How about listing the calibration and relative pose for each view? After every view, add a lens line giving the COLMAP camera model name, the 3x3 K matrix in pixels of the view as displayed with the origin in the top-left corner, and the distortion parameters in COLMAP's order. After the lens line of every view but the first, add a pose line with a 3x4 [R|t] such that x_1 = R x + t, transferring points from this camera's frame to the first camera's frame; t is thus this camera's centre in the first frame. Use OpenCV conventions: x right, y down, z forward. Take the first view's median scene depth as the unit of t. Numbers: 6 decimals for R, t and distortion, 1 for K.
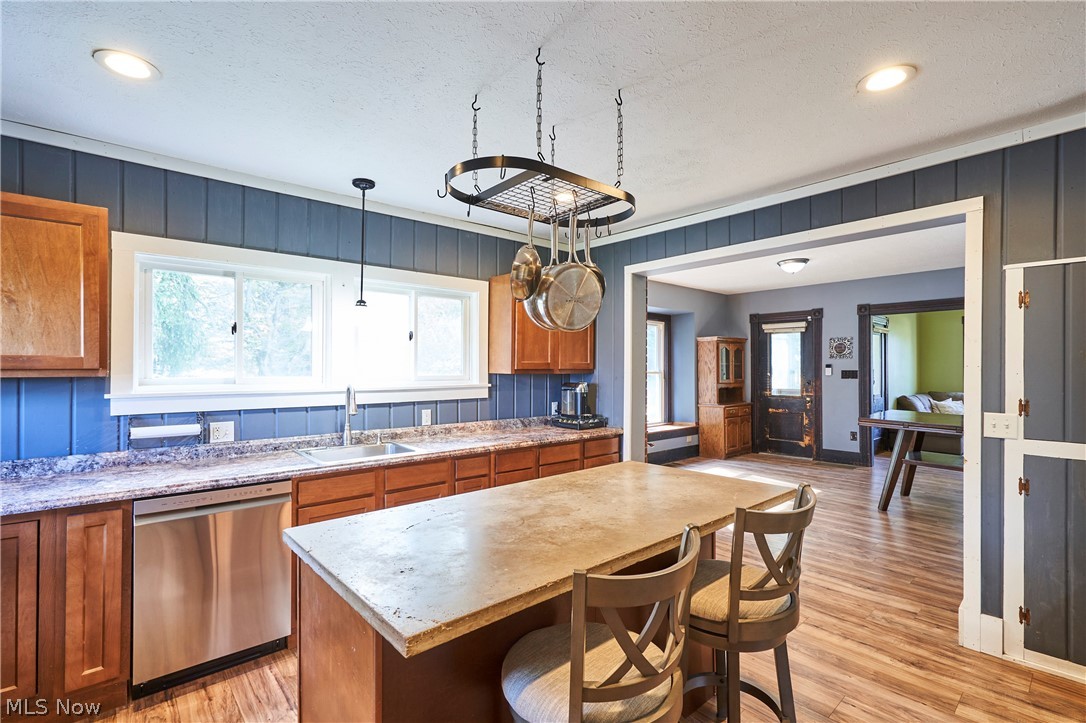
lens RADIAL K [[502.3, 0, 543.0], [0, 502.3, 367.0], [0, 0, 1]] dist [-0.001446, -0.000303]
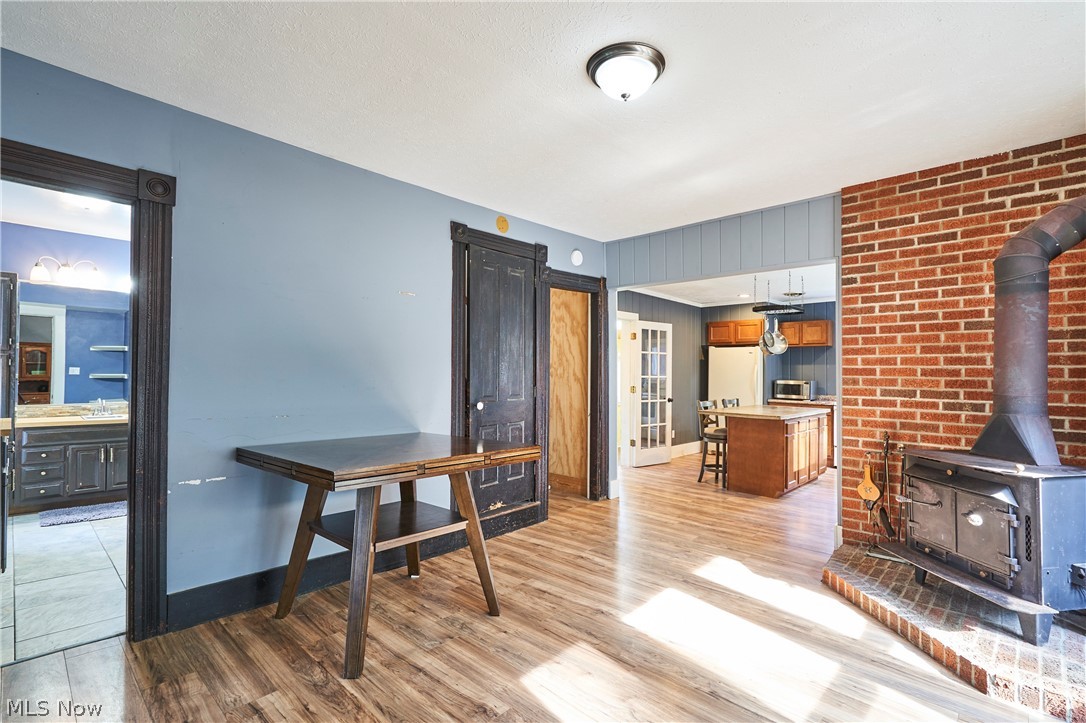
lens RADIAL K [[502.3, 0, 543.0], [0, 502.3, 367.0], [0, 0, 1]] dist [-0.001446, -0.000303]
pose [[-0.996318, -0.004746, -0.085602, 0.435155], [-0.003105, 0.999809, -0.019295, 0.015160], [0.085677, -0.018958, -0.996143, 1.009308]]
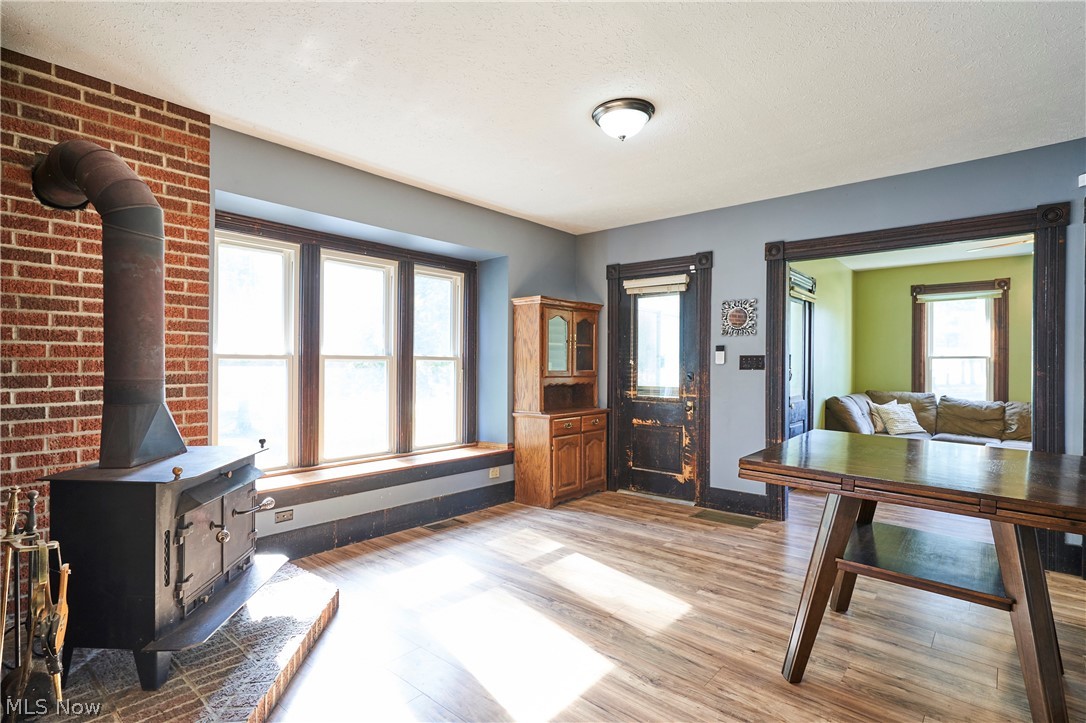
lens RADIAL K [[537.6, 0, 544.0], [0, 537.6, 366.4], [0, 0, 1]] dist [0.001504, 0.000302]
pose [[0.990914, 0.007158, 0.134303, 0.266118], [-0.008405, 0.999927, 0.008716, 0.014850], [-0.134230, -0.009766, 0.990902, 0.382325]]
